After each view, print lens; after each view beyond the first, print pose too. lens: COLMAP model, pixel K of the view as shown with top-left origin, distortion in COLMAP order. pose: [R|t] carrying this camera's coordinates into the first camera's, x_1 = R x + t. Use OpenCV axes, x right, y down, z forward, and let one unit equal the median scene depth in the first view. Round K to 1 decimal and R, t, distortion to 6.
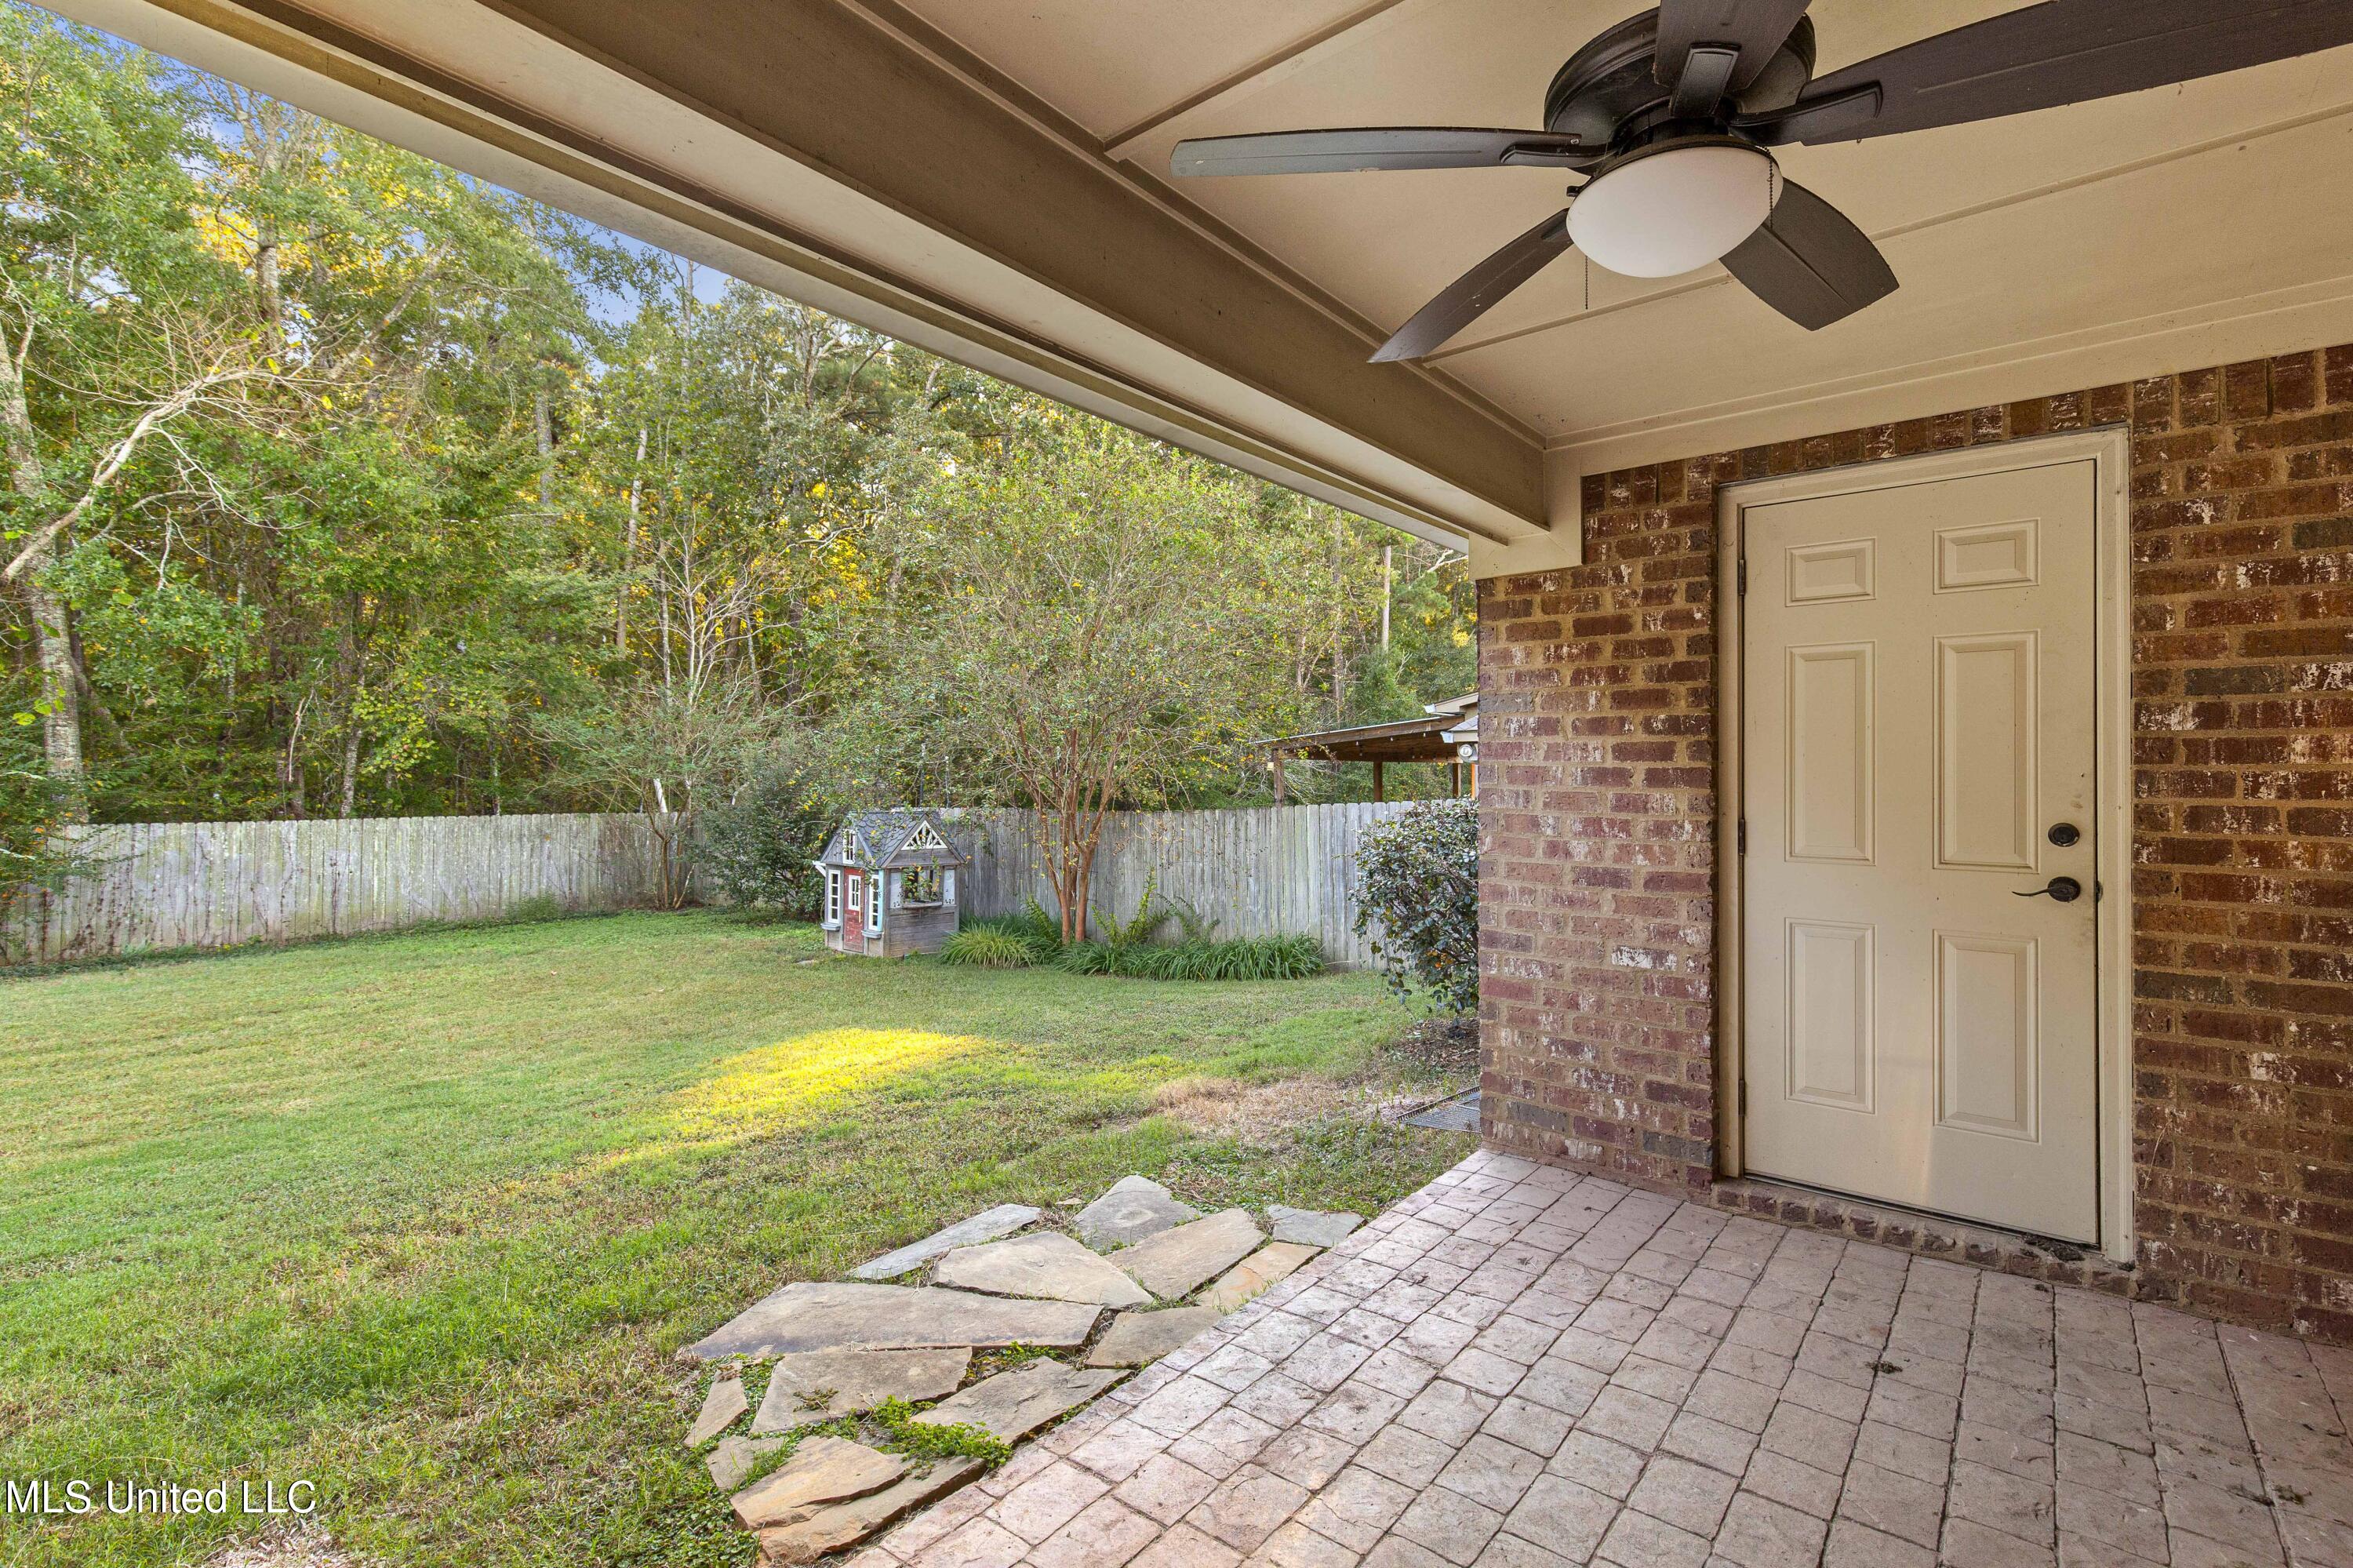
lens RADIAL K [[1061.6, 0, 1179.1], [0, 1061.6, 769.0], [0, 0, 1]] dist [0.005919, -0.001076]
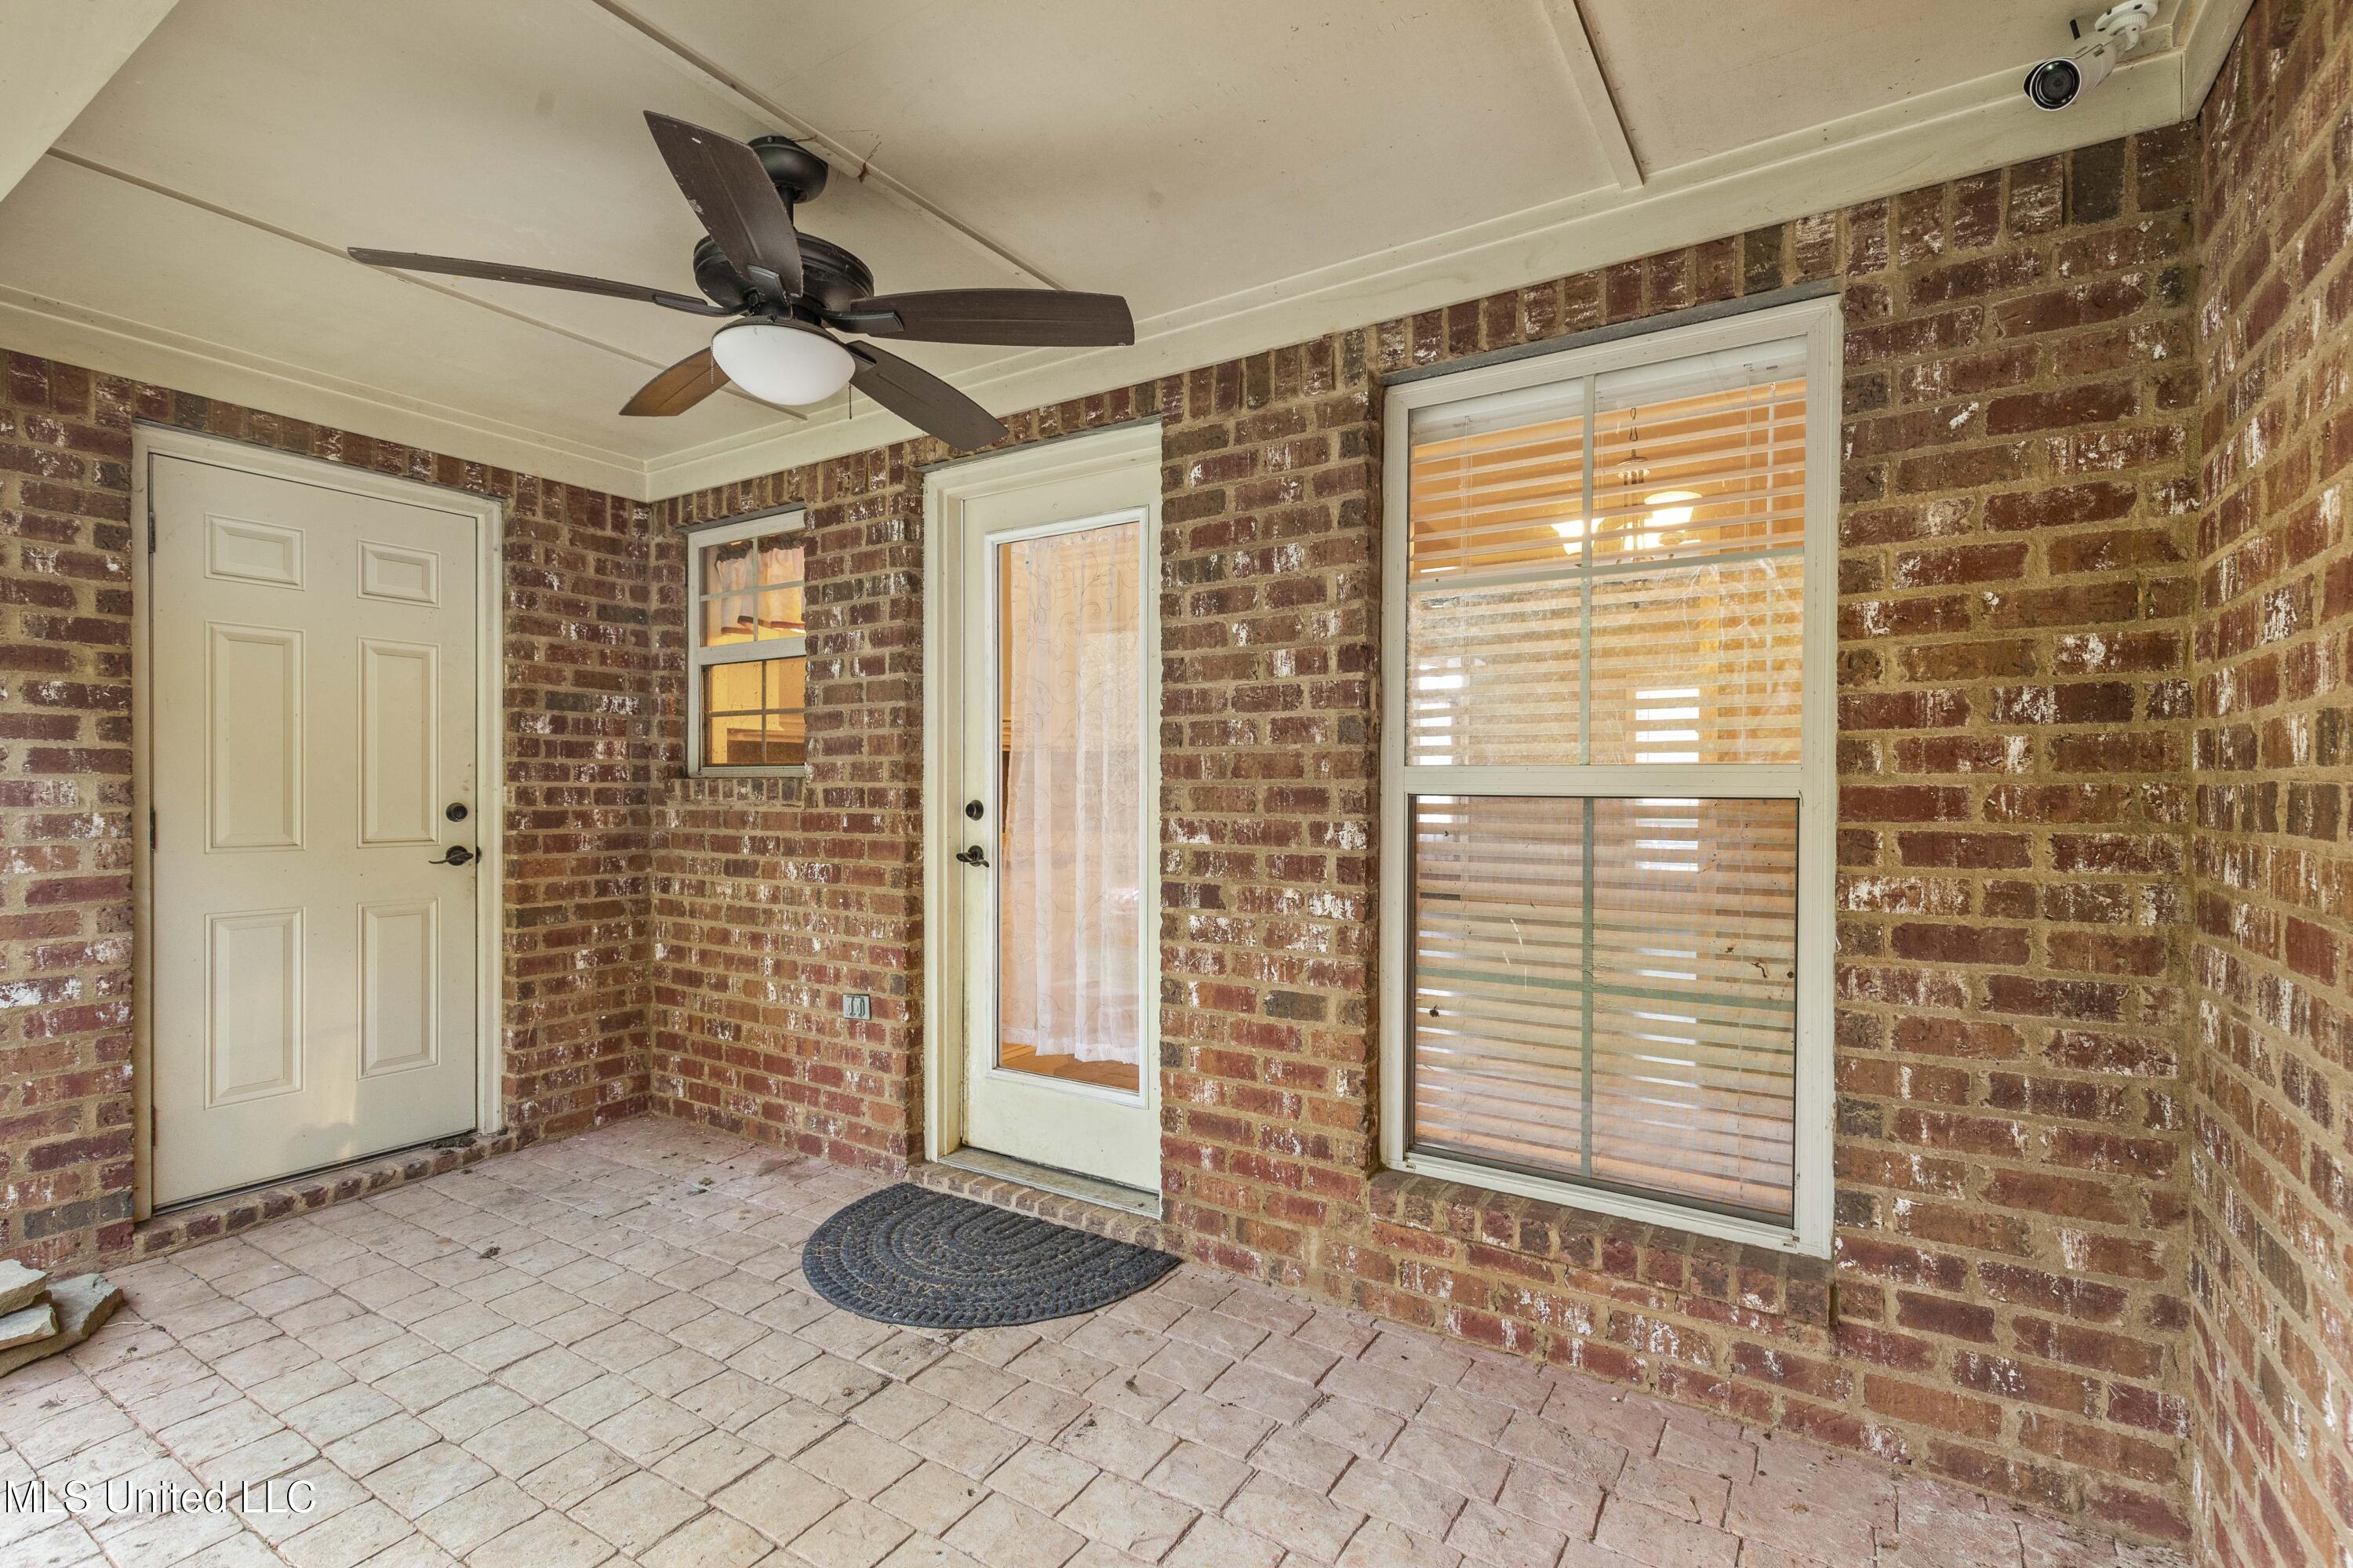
lens RADIAL K [[1061.6, 0, 1178.2], [0, 1061.6, 789.7], [0, 0, 1]] dist [0.005919, -0.001076]
pose [[-0.120243, -0.009418, 0.992700, -0.502138], [-0.015483, 0.999851, 0.007610, 0.012583], [-0.992624, -0.014455, -0.120371, 0.304151]]
